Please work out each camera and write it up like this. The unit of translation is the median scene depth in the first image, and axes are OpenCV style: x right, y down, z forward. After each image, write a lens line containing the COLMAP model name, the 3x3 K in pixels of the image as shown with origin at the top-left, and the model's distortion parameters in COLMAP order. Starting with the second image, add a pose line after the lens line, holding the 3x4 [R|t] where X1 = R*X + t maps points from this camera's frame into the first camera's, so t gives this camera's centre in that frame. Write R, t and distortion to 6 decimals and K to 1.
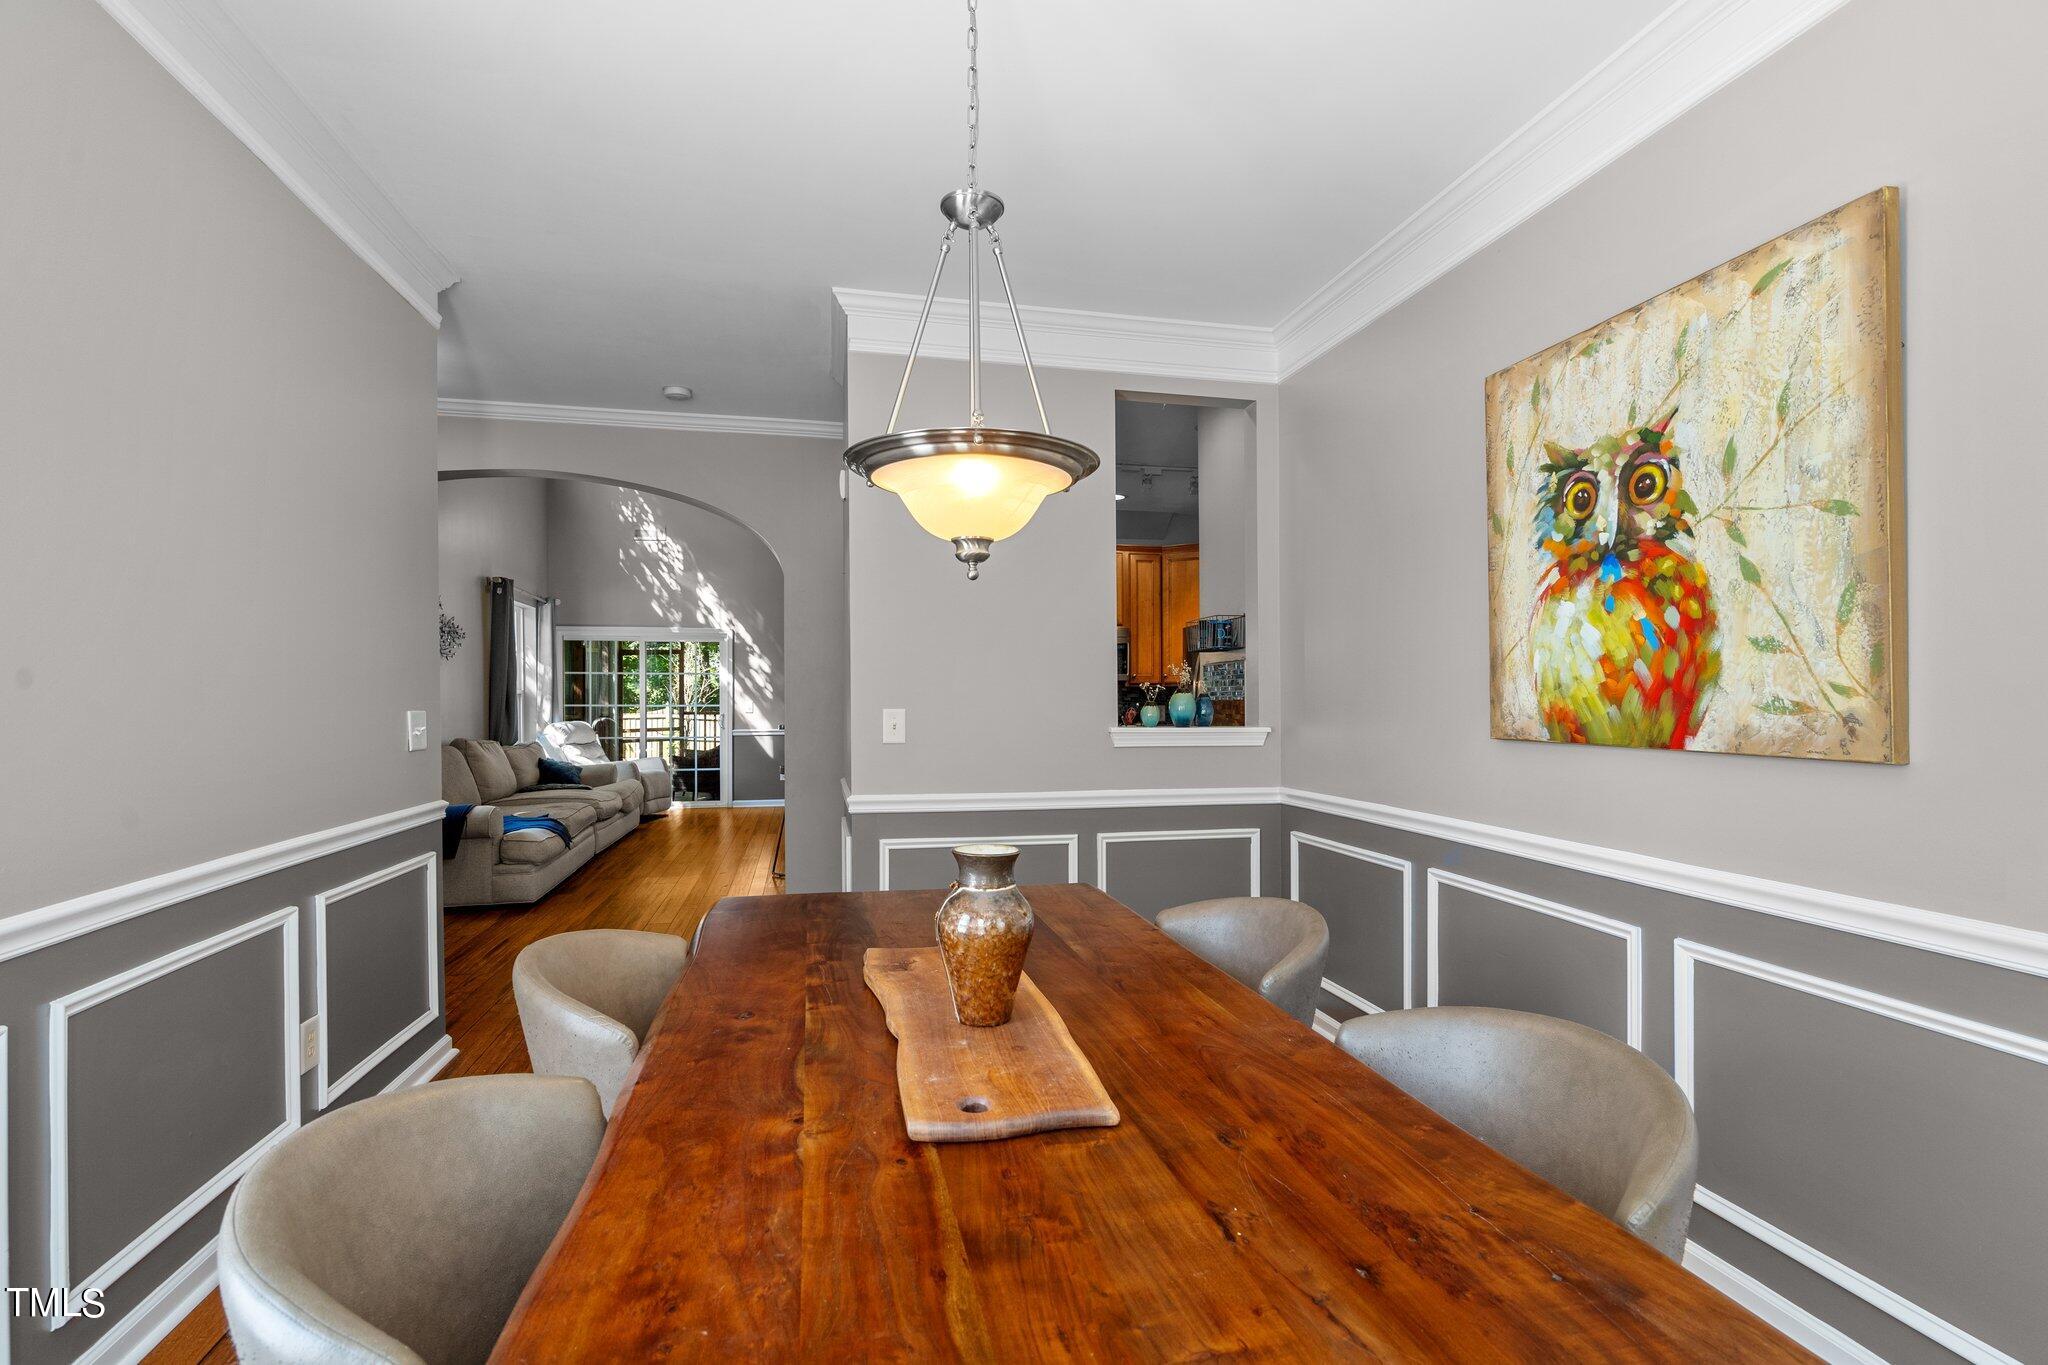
lens RADIAL K [[939.0, 0, 1023.0], [0, 939.0, 690.9], [0, 0, 1]] dist [0.000028, 0.000099]
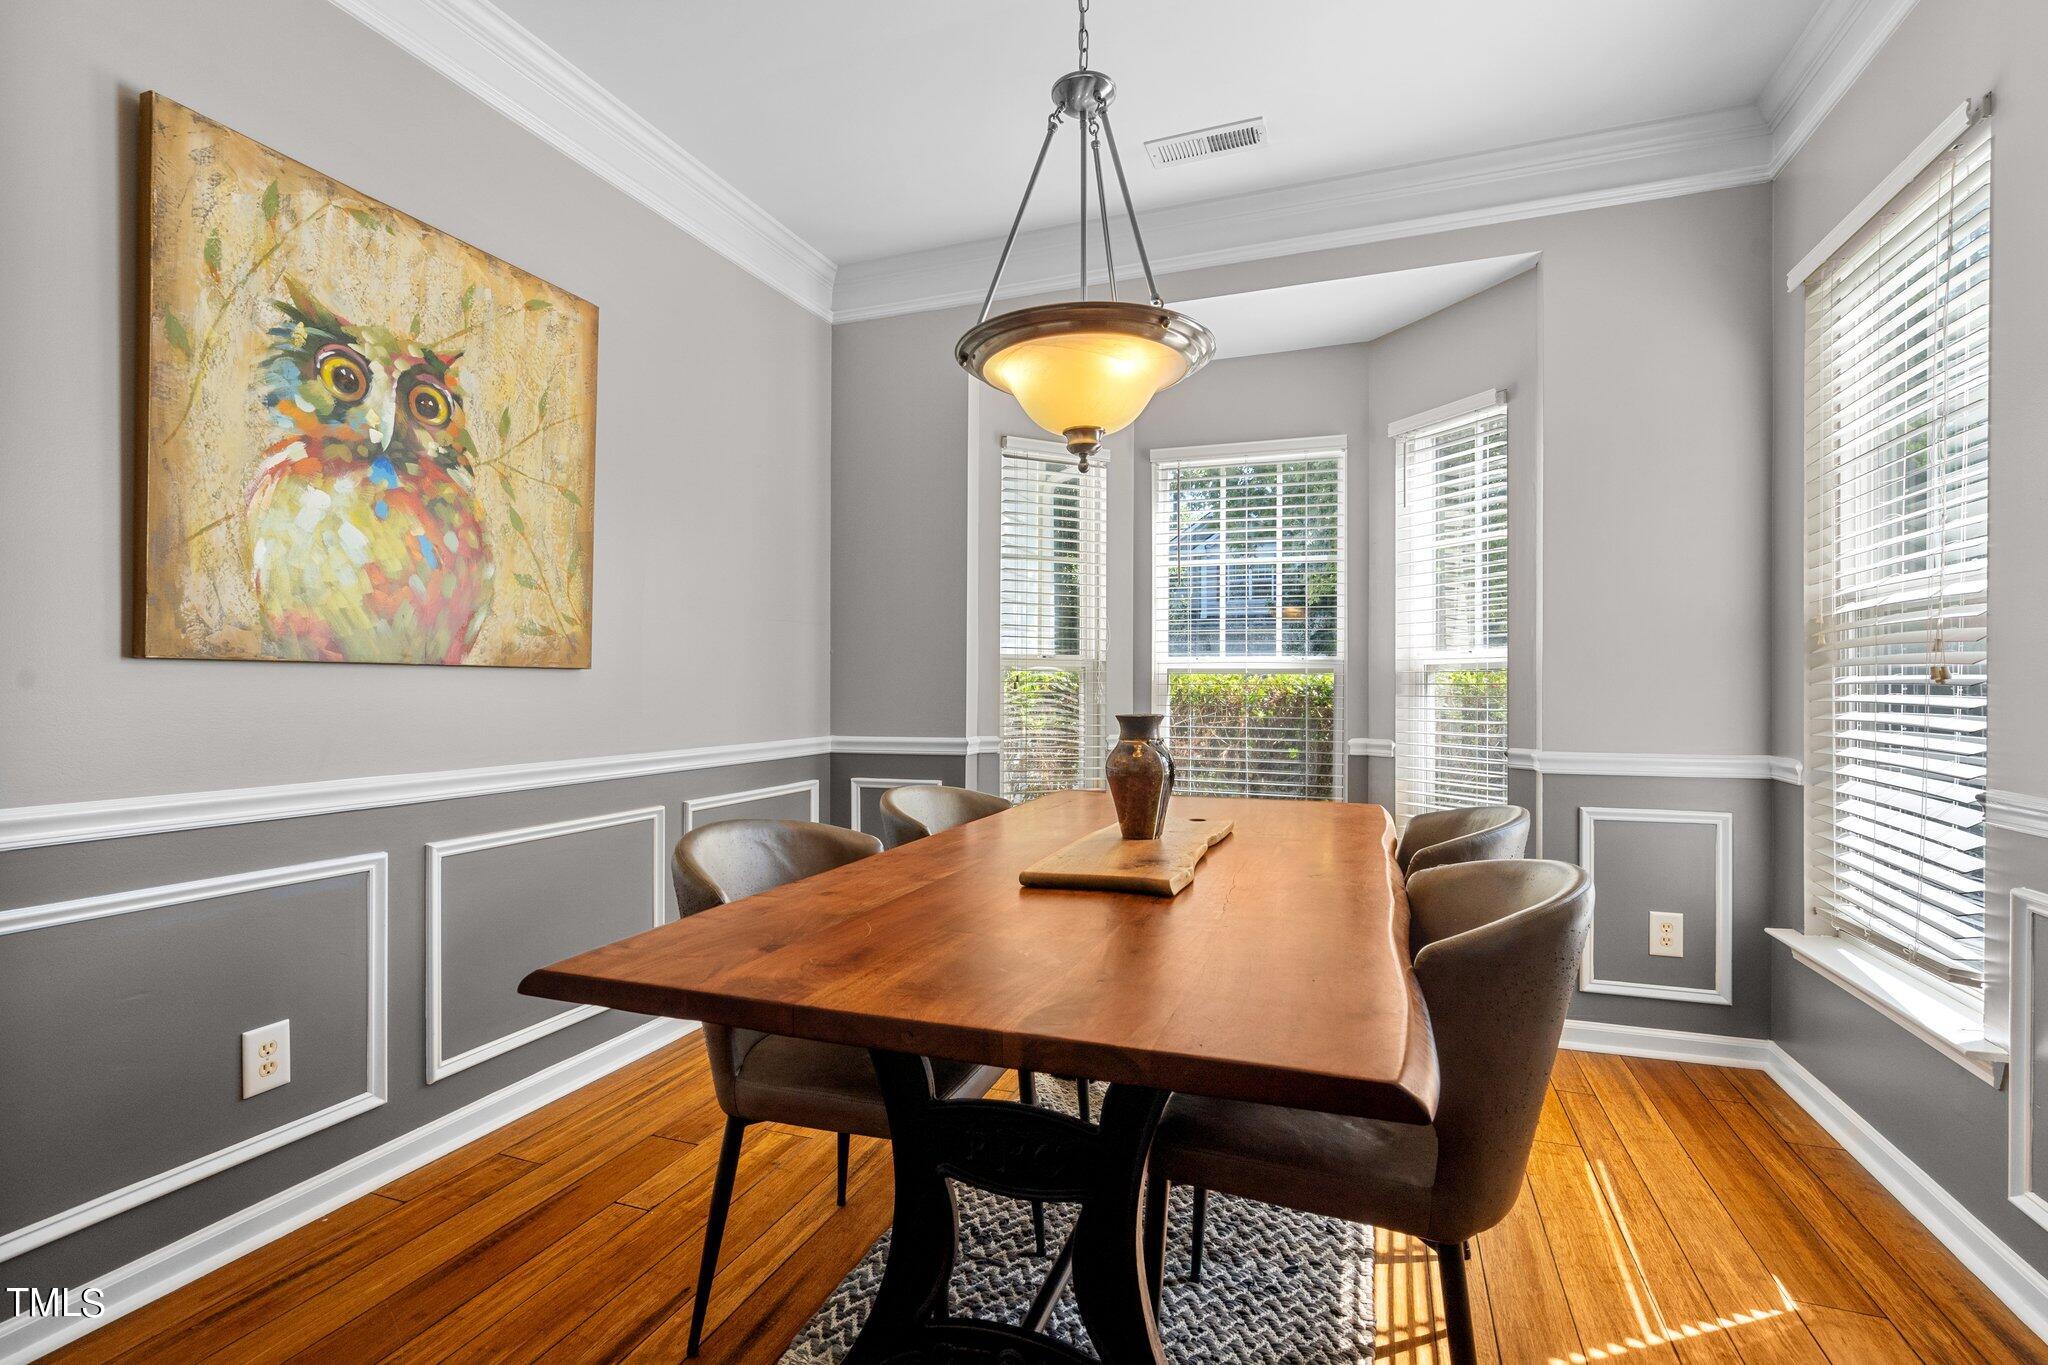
lens RADIAL K [[939.0, 0, 1023.0], [0, 939.0, 690.9], [0, 0, 1]] dist [0.000028, 0.000099]
pose [[-0.837063, 0.001516, 0.547104, -0.425037], [-0.000001, 0.999996, -0.002773, 0.091298], [-0.547106, -0.002321, -0.837060, 1.471431]]
